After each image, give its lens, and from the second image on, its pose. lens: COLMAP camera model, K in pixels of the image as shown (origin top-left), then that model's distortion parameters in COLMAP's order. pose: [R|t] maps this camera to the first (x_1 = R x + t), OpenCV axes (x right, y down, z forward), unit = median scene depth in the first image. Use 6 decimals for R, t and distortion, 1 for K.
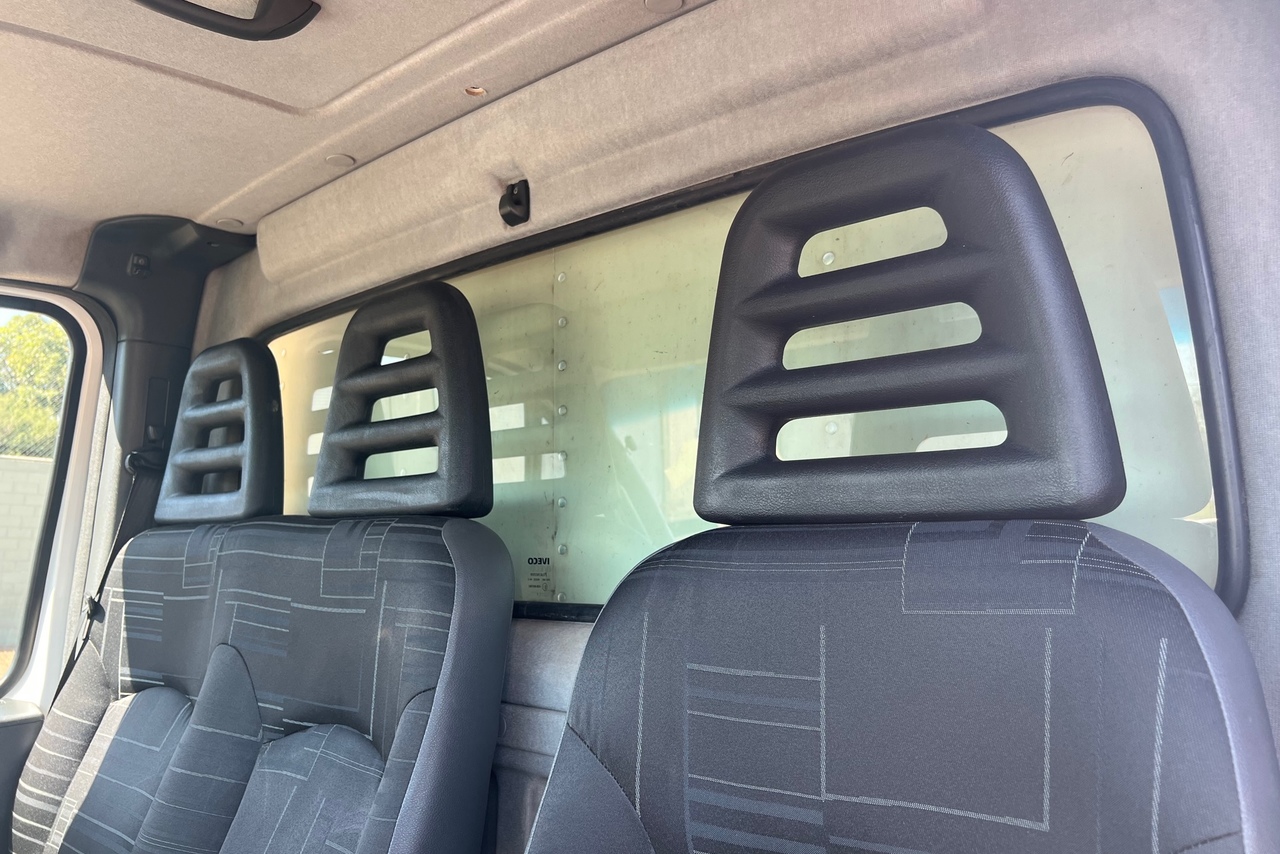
lens RADIAL K [[972.0, 0, 640.0], [0, 972.0, 427.0], [0, 0, 1]] dist [0.012689, -0.054624]
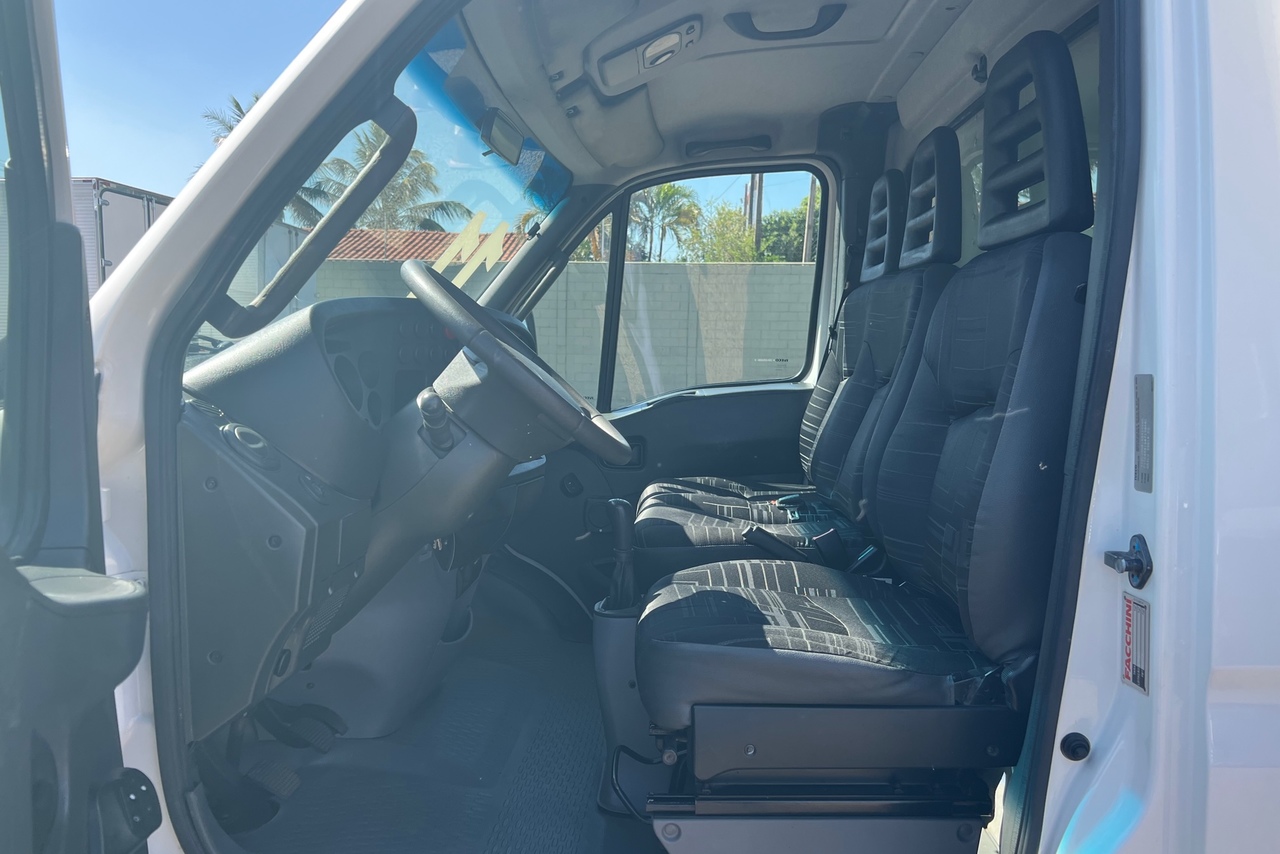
lens RADIAL K [[972.0, 0, 640.0], [0, 972.0, 427.0], [0, 0, 1]] dist [0.012689, -0.054624]
pose [[0.622970, 0.052096, -0.780509, 0.663539], [0.124284, 0.978514, 0.164510, 0.012022], [0.772309, -0.199490, 0.603111, -0.437403]]
